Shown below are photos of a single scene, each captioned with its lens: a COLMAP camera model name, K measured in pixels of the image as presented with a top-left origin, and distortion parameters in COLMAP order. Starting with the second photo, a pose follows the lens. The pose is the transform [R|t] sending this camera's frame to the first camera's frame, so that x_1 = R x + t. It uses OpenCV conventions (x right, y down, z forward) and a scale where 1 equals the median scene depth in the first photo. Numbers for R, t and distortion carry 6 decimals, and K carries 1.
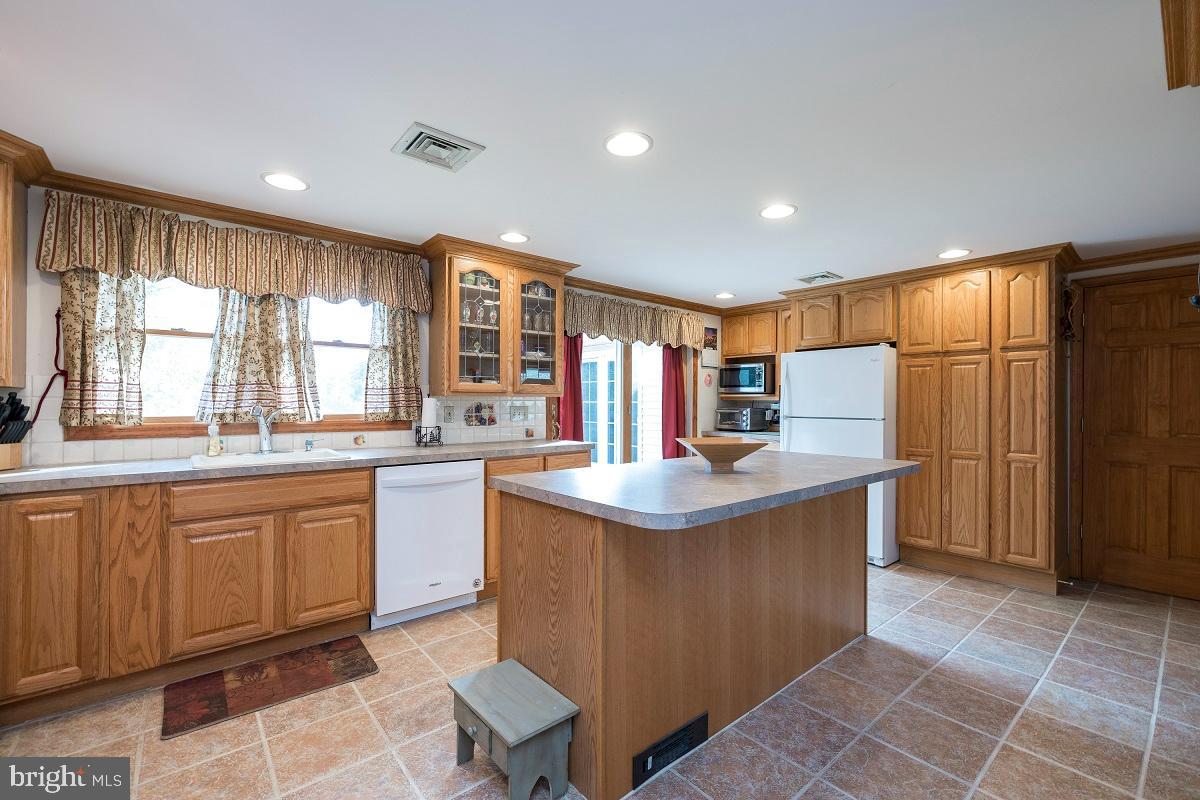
lens RADIAL K [[501.4, 0, 604.2], [0, 501.4, 404.0], [0, 0, 1]] dist [-0.002992, -0.000406]
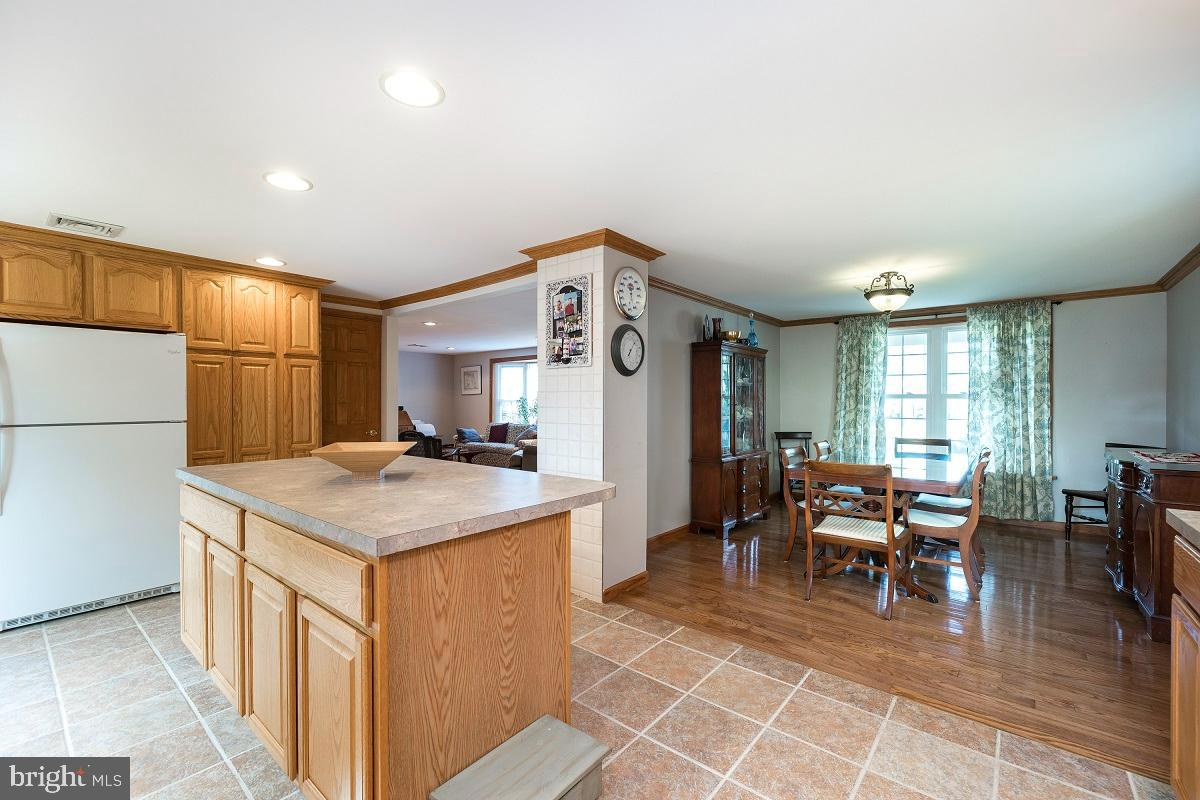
lens RADIAL K [[507.6, 0, 604.5], [0, 507.6, 402.6], [0, 0, 1]] dist [0.000985, 0.000436]
pose [[-0.176610, -0.006215, 0.984261, -0.486387], [0.001515, 0.999977, 0.006586, -0.007173], [-0.984280, 0.002655, -0.176596, 0.491095]]
